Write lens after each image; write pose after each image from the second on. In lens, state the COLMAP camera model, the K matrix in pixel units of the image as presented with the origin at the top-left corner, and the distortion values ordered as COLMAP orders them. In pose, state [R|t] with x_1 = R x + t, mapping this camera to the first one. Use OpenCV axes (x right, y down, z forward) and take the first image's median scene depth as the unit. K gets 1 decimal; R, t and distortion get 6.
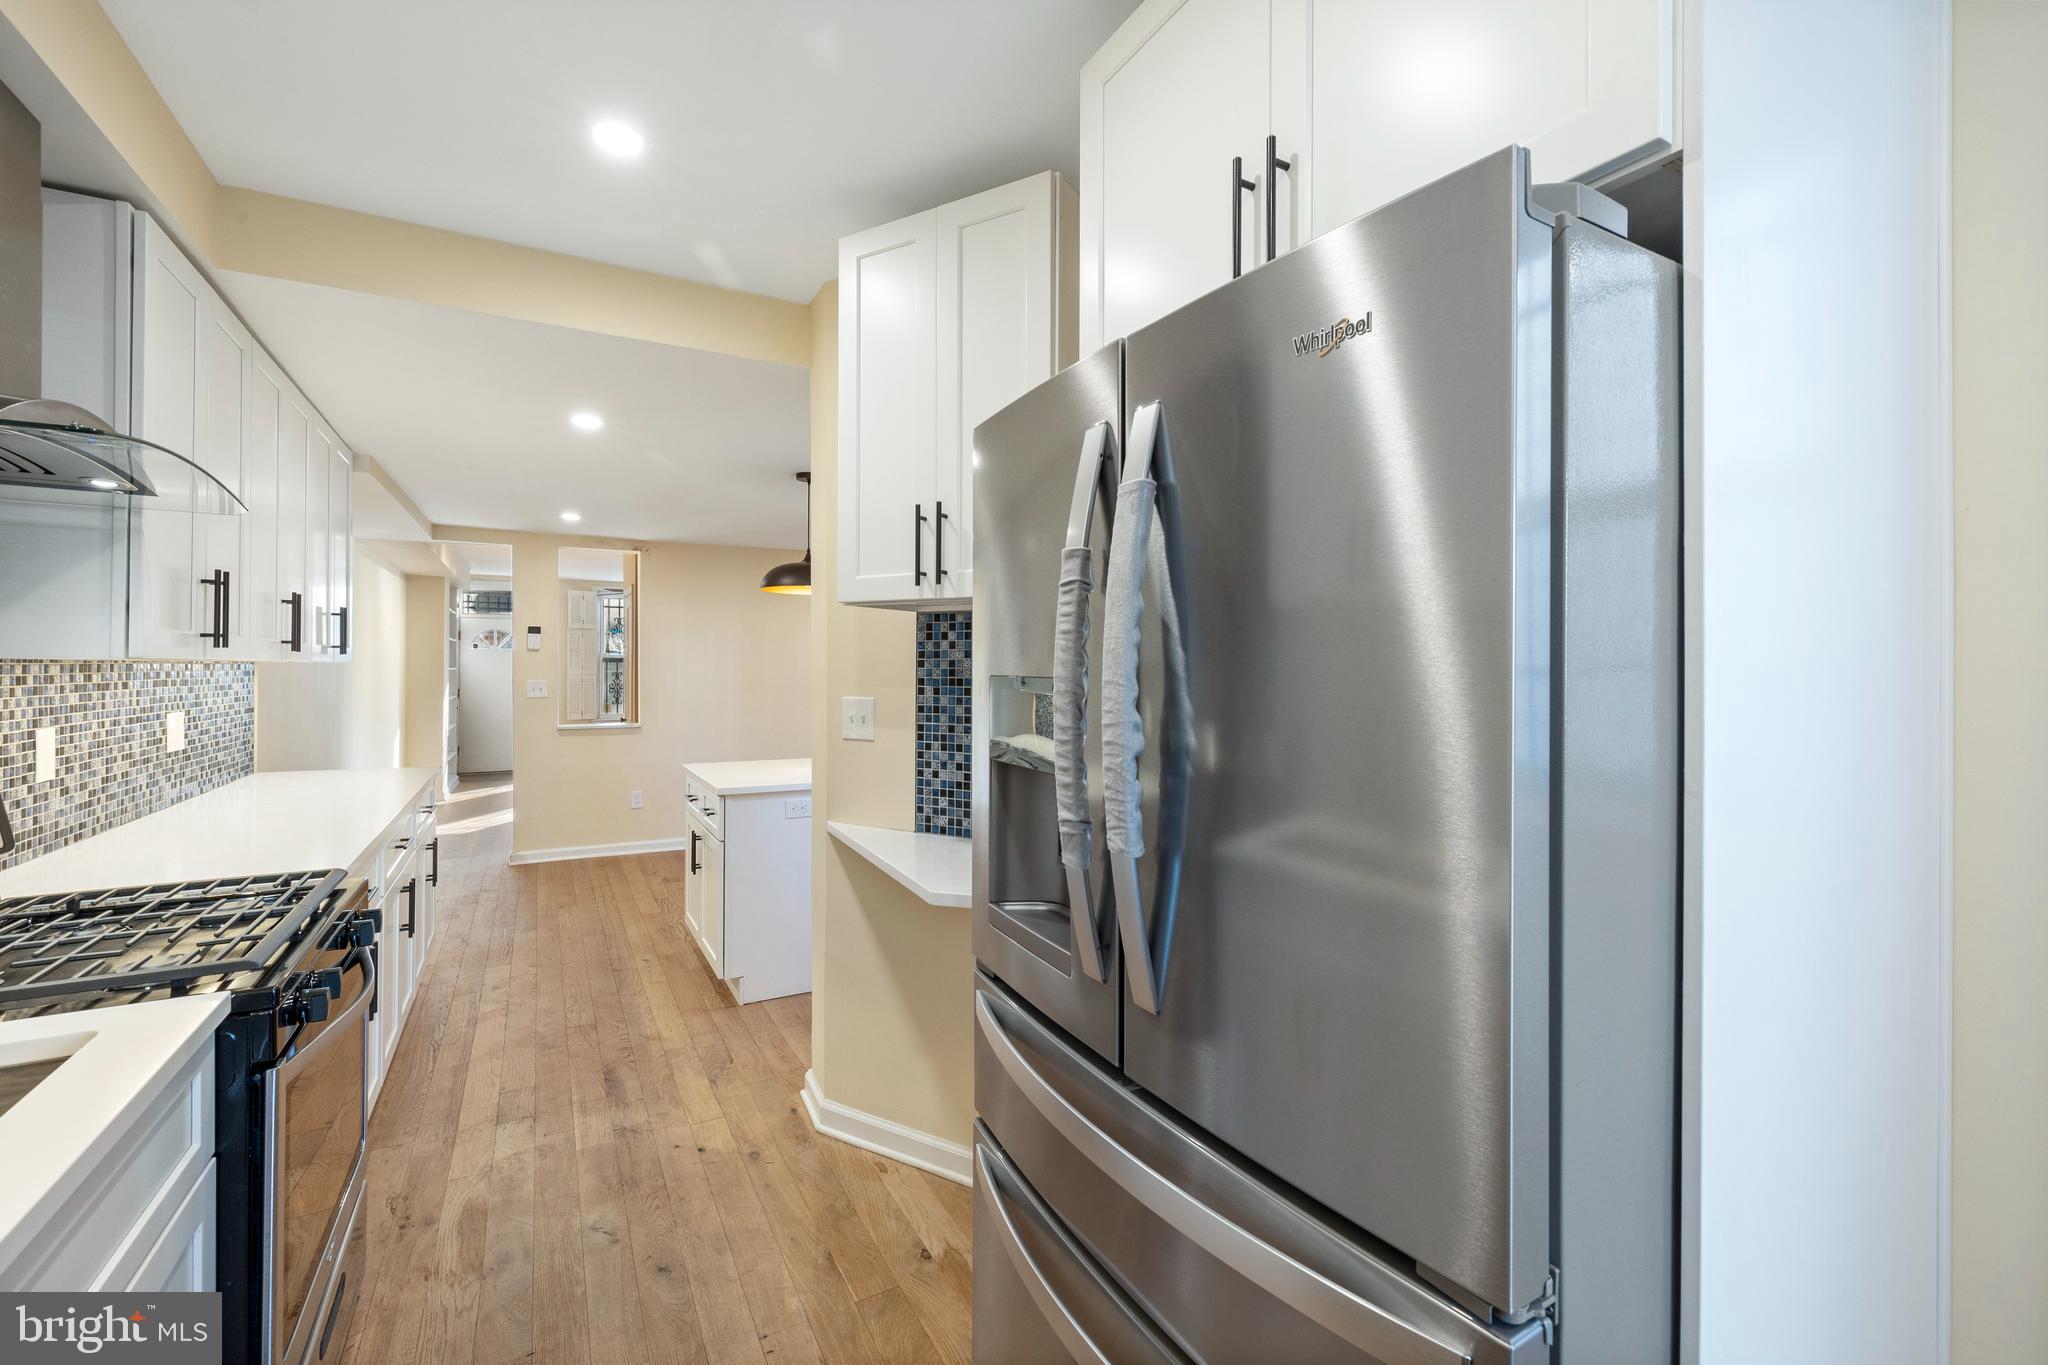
lens RADIAL K [[860.5, 0, 1022.4], [0, 860.5, 669.0], [0, 0, 1]] dist [-0.000096, 0.000262]
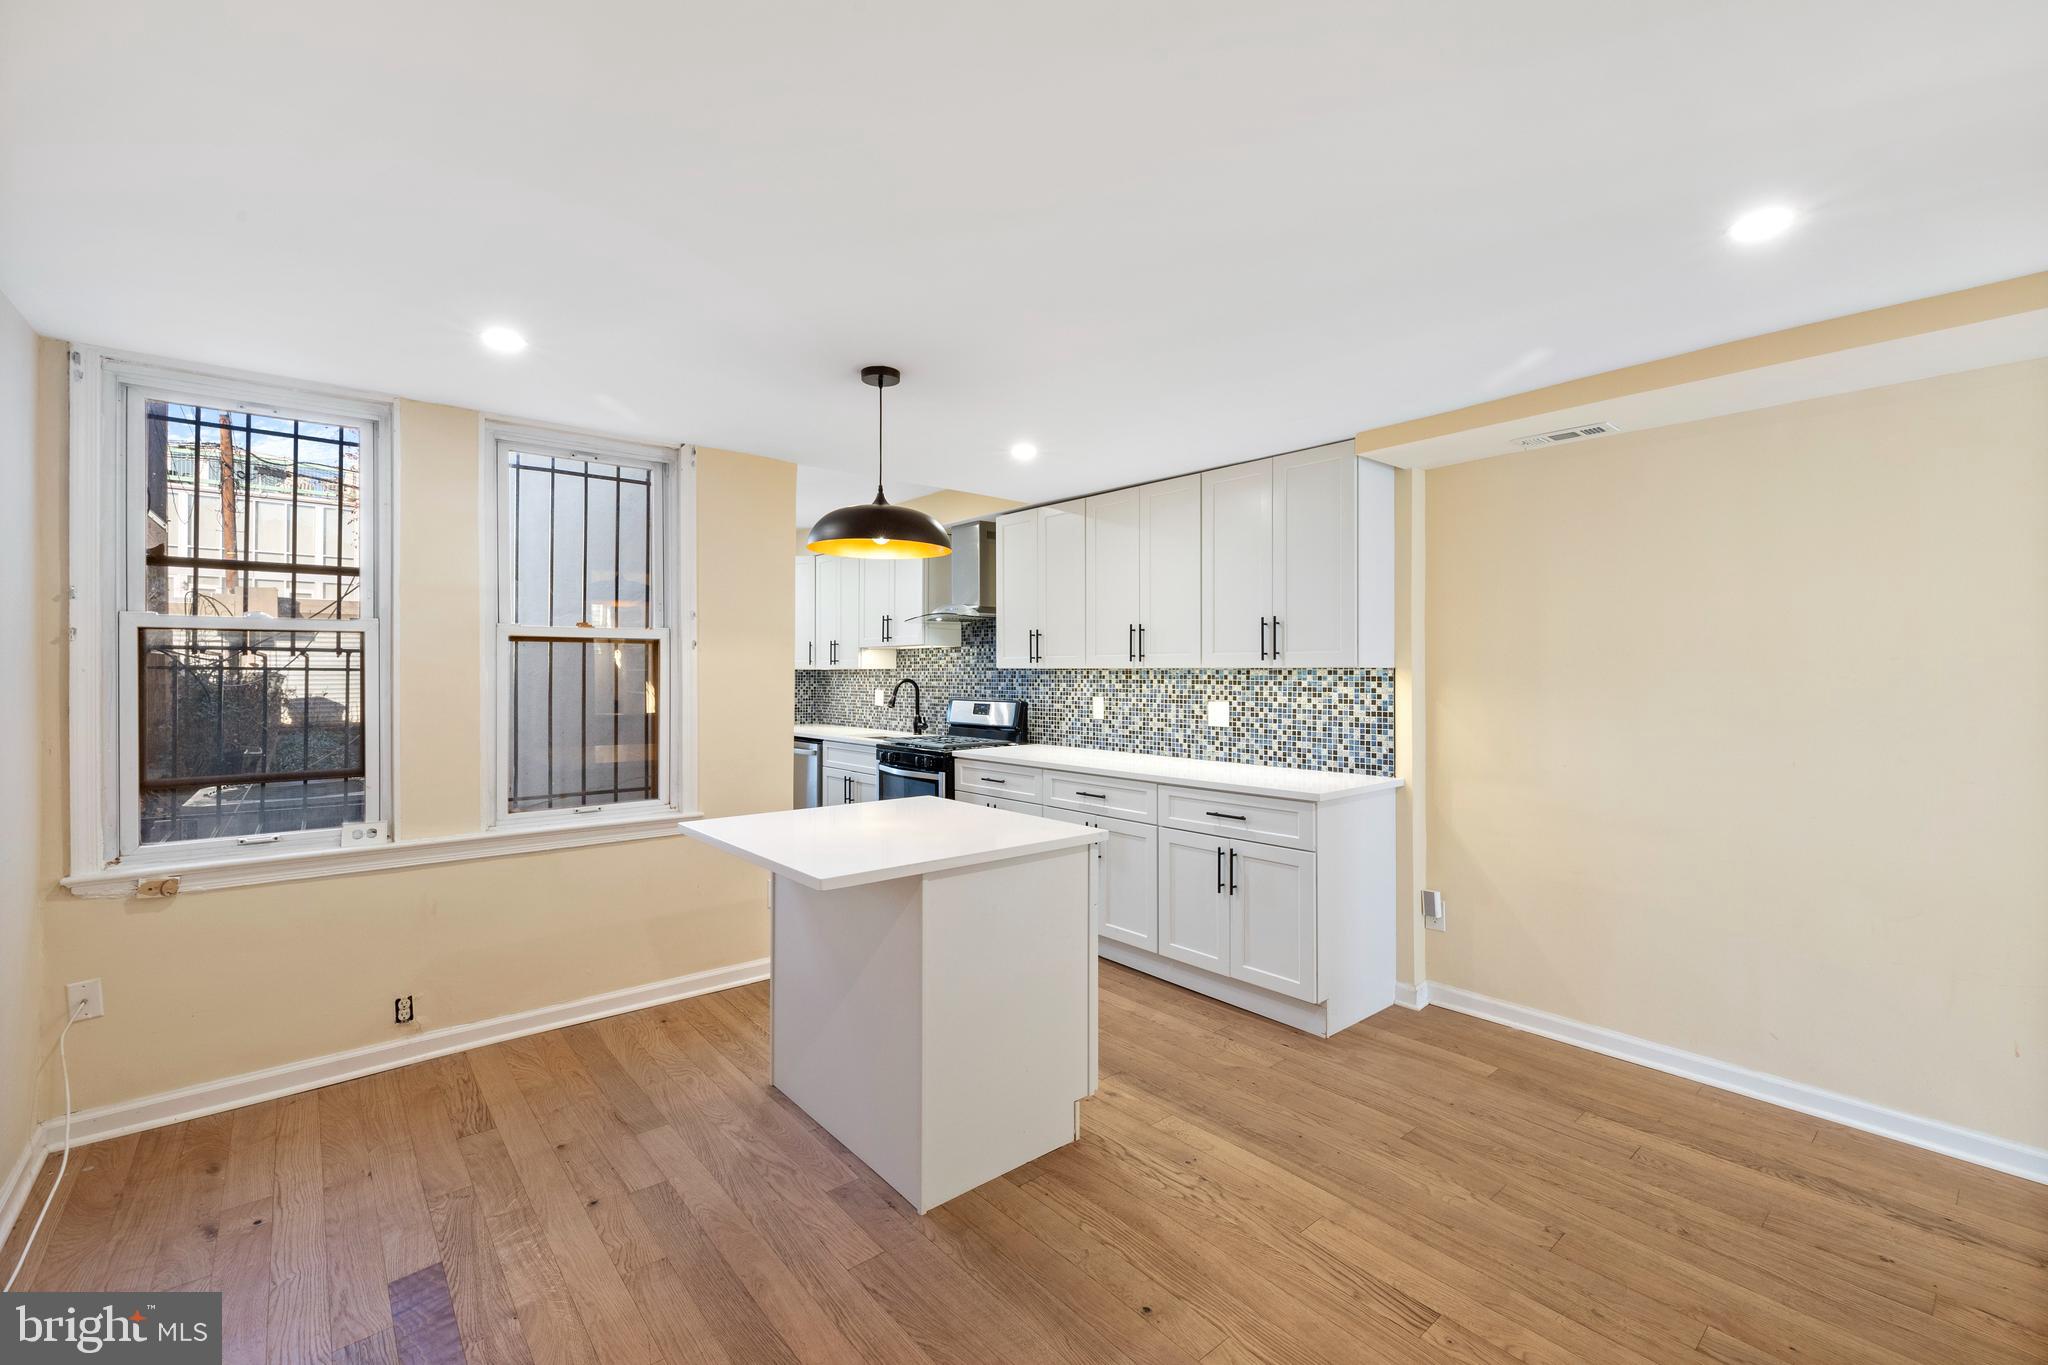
lens RADIAL K [[860.7, 0, 1013.9], [0, 860.7, 665.7], [0, 0, 1]] dist [0.001470, 0.000288]
pose [[-0.983284, -0.009872, -0.181813, -0.281040], [-0.008461, 0.999928, -0.008539, 0.002040], [0.181884, -0.006858, -0.983296, 2.022348]]
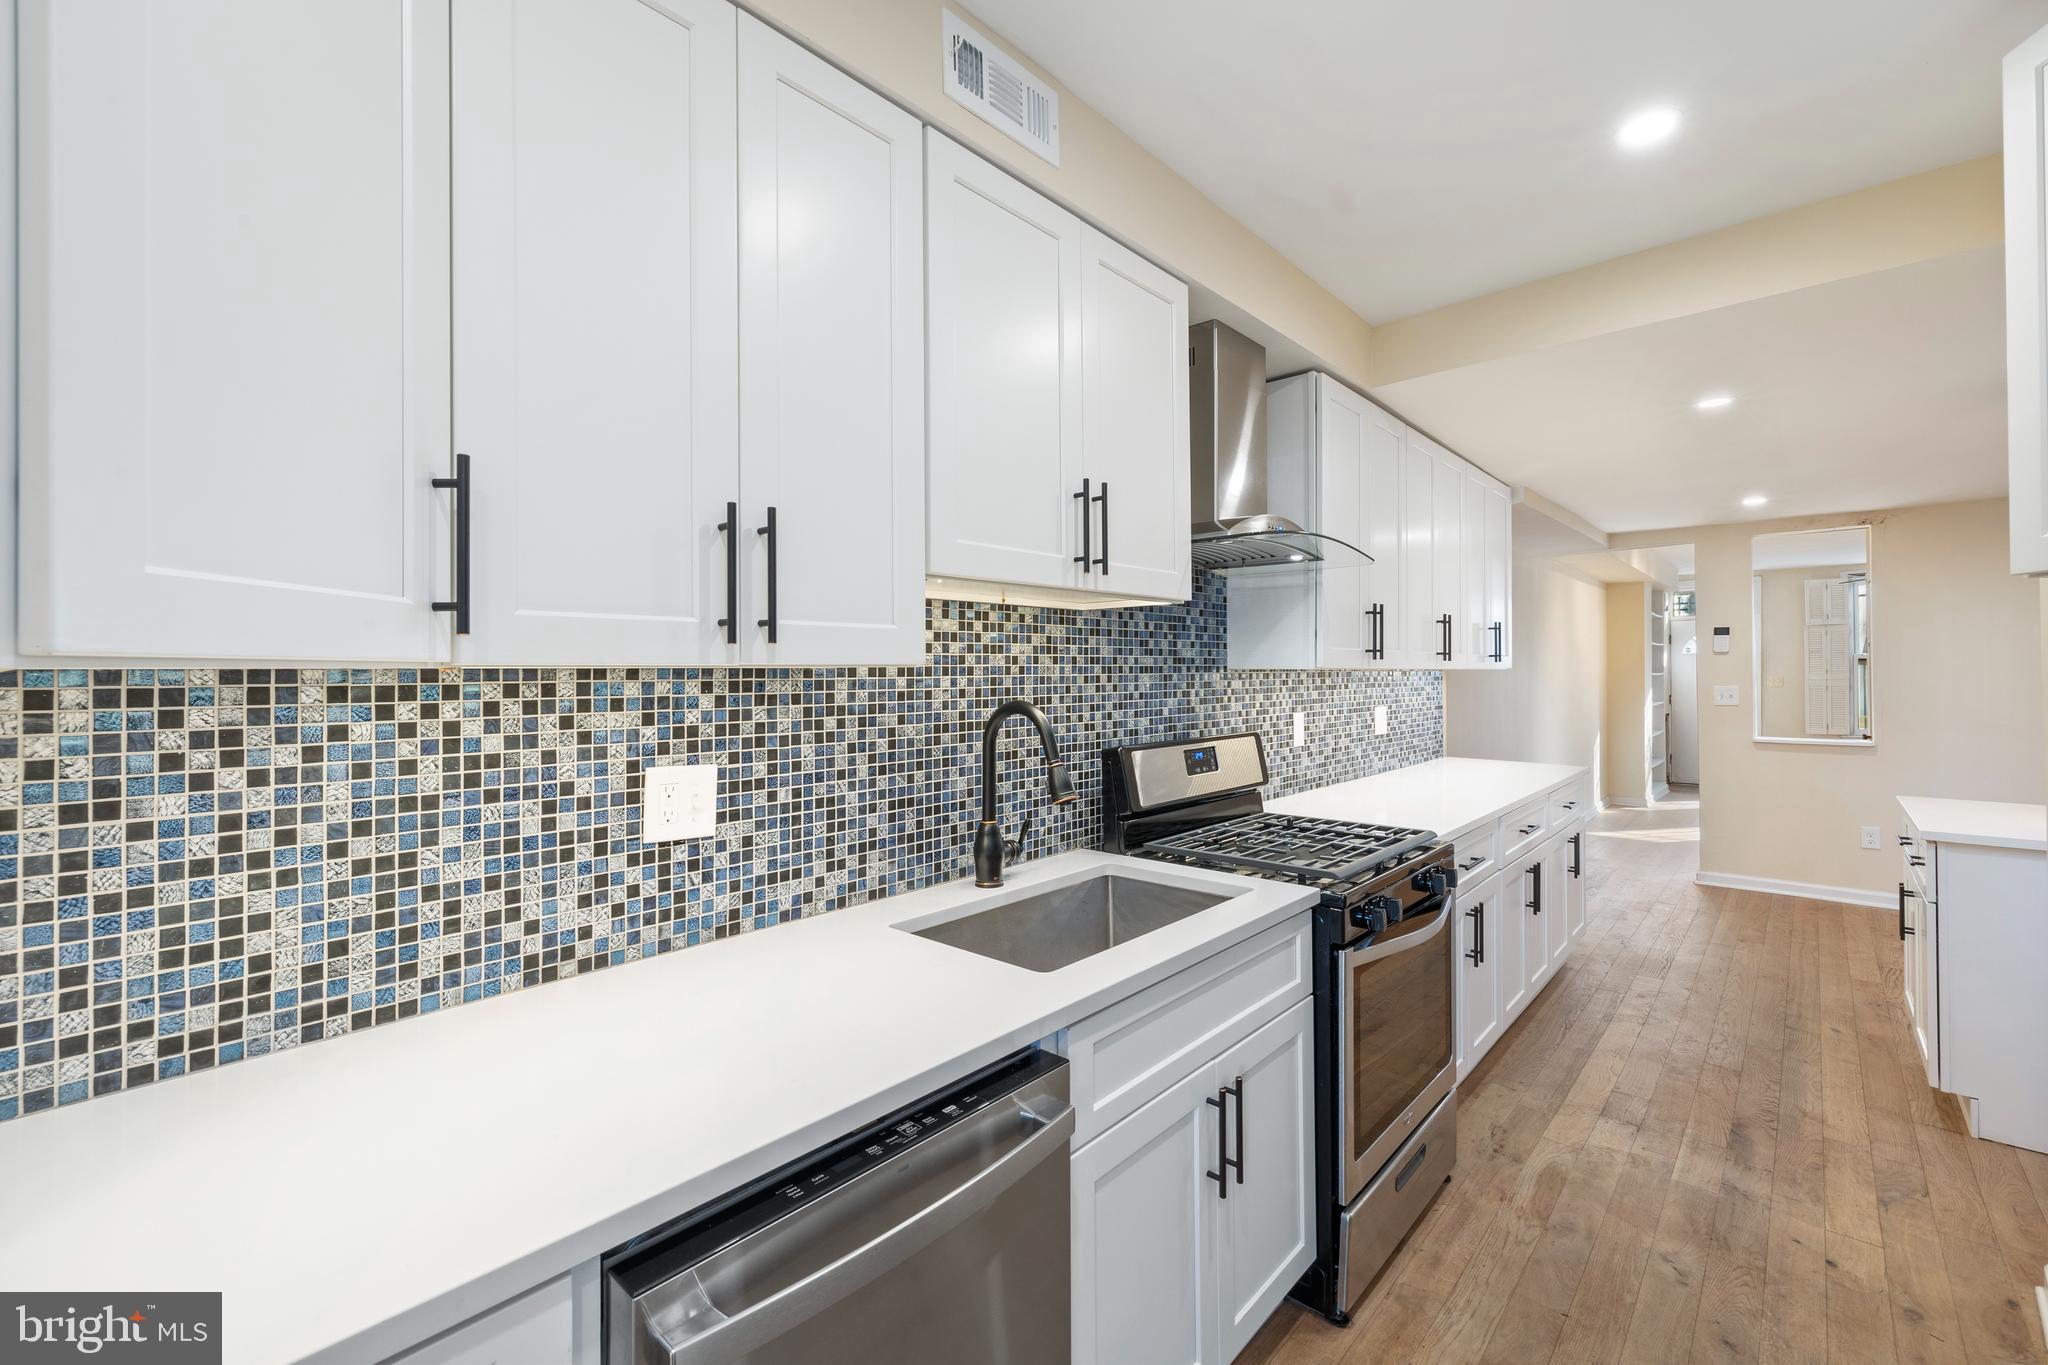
lens RADIAL K [[866.3, 0, 1024.1], [0, 866.3, 666.3], [0, 0, 1]] dist [0.010403, -0.000413]
pose [[0.317805, -0.014143, -0.948051, 0.130954], [0.005146, 0.999900, -0.013191, 0.000957], [0.948142, -0.000687, 0.317846, 0.009854]]
